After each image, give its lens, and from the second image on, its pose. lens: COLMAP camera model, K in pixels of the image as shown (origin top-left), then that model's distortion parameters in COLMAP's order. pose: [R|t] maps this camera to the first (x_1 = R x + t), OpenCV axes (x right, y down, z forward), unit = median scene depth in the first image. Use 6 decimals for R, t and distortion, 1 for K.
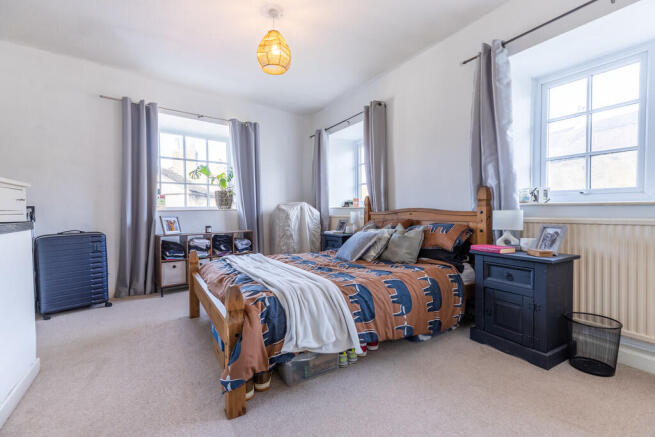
lens RADIAL K [[297.2, 0, 327.5], [0, 297.2, 218.5], [0, 0, 1]] dist [-0.000309, -0.000320]
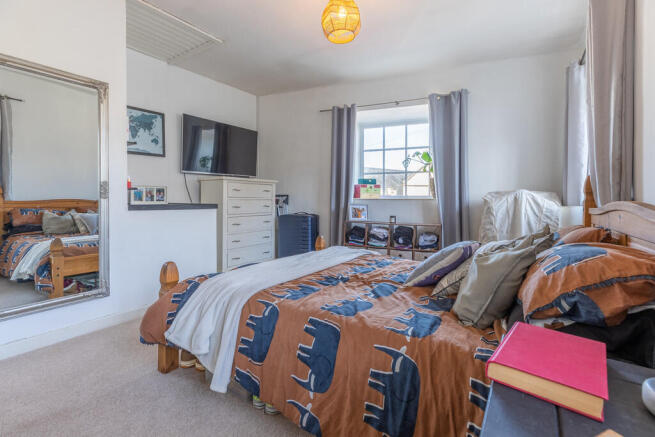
lens RADIAL K [[304.4, 0, 330.0], [0, 304.4, 202.9], [0, 0, 1]] dist [0.002200, 0.000207]
pose [[0.432411, 0.025804, -0.901307, 0.430620], [-0.040043, 0.999154, 0.009394, -0.019332], [0.900787, 0.032029, 0.433079, 0.426169]]
